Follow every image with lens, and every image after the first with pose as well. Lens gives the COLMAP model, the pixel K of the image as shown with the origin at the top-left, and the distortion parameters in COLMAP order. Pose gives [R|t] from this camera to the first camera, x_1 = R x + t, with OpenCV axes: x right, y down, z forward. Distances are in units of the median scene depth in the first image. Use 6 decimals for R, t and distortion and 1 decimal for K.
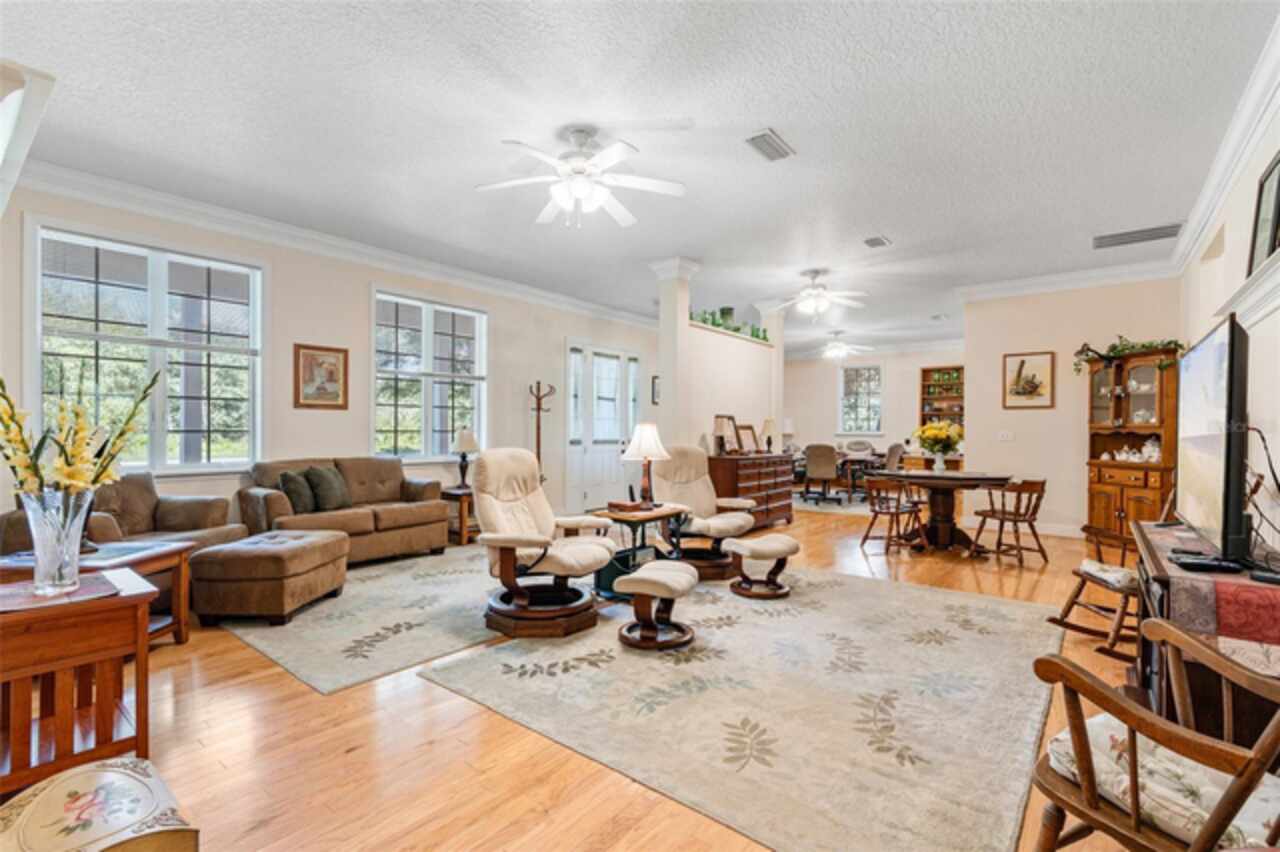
lens RADIAL K [[574.3, 0, 632.3], [0, 574.3, 432.8], [0, 0, 1]] dist [-0.001201, -0.000214]
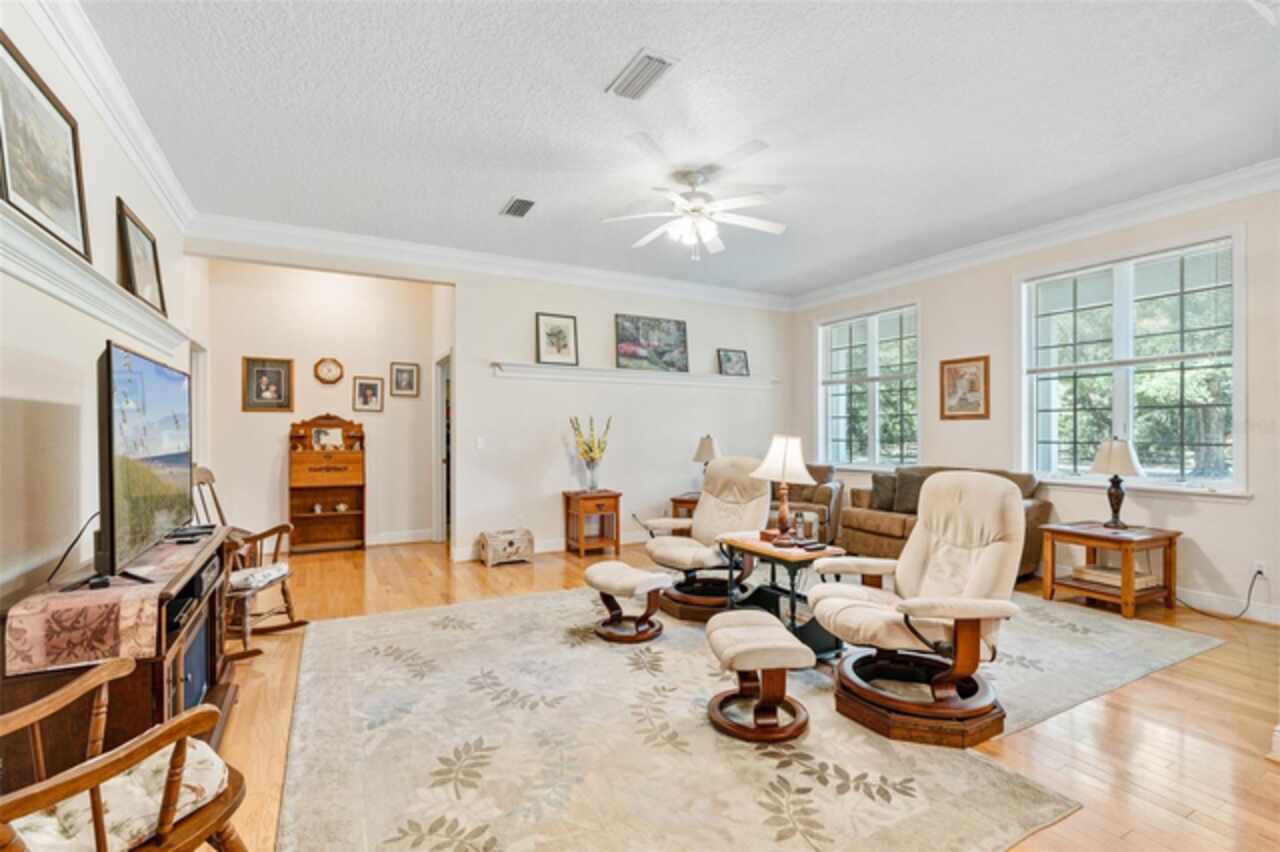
lens RADIAL K [[574.3, 0, 634.8], [0, 574.3, 432.9], [0, 0, 1]] dist [-0.001201, -0.000214]
pose [[-0.378855, -0.005967, -0.925437, 0.621309], [-0.006743, 0.999970, -0.003687, -0.010127], [0.925431, 0.004843, -0.378884, 0.842409]]
